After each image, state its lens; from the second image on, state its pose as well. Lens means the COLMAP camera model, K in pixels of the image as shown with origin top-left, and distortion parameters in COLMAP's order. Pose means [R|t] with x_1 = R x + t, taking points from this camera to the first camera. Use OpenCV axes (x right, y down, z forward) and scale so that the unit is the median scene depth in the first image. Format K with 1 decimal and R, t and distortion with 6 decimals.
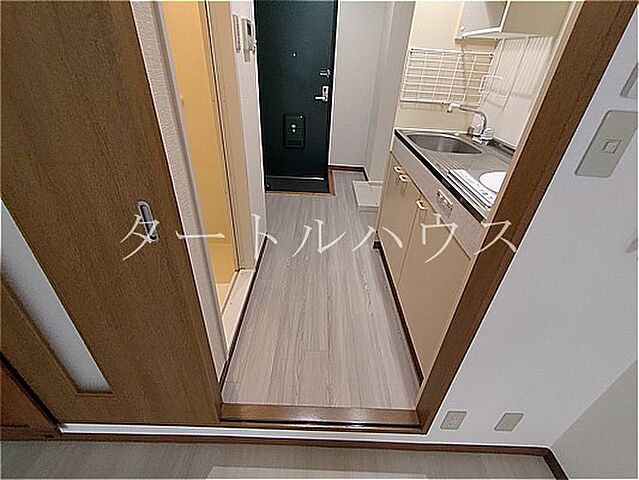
lens RADIAL K [[294.1, 0, 319.5], [0, 294.1, 238.7], [0, 0, 1]] dist [-0.003604, -0.000106]
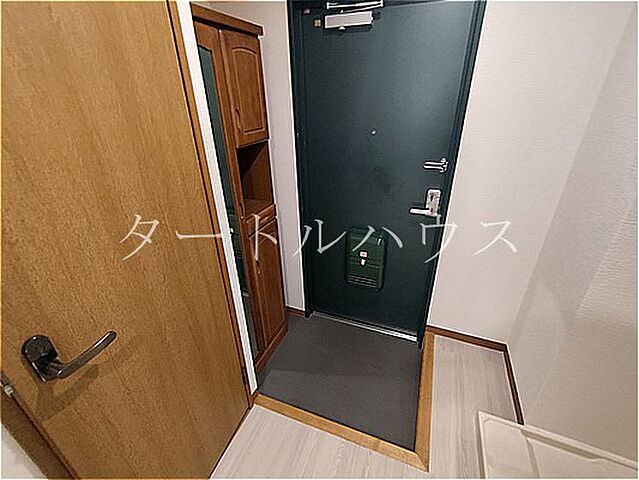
lens RADIAL K [[294.1, 0, 321.0], [0, 294.1, 240.6], [0, 0, 1]] dist [-0.003604, -0.000106]
pose [[0.931828, 0.100359, -0.348747, 0.023634], [-0.133929, 0.988265, -0.073458, -0.377469], [0.337282, 0.115157, 0.934334, 0.504076]]
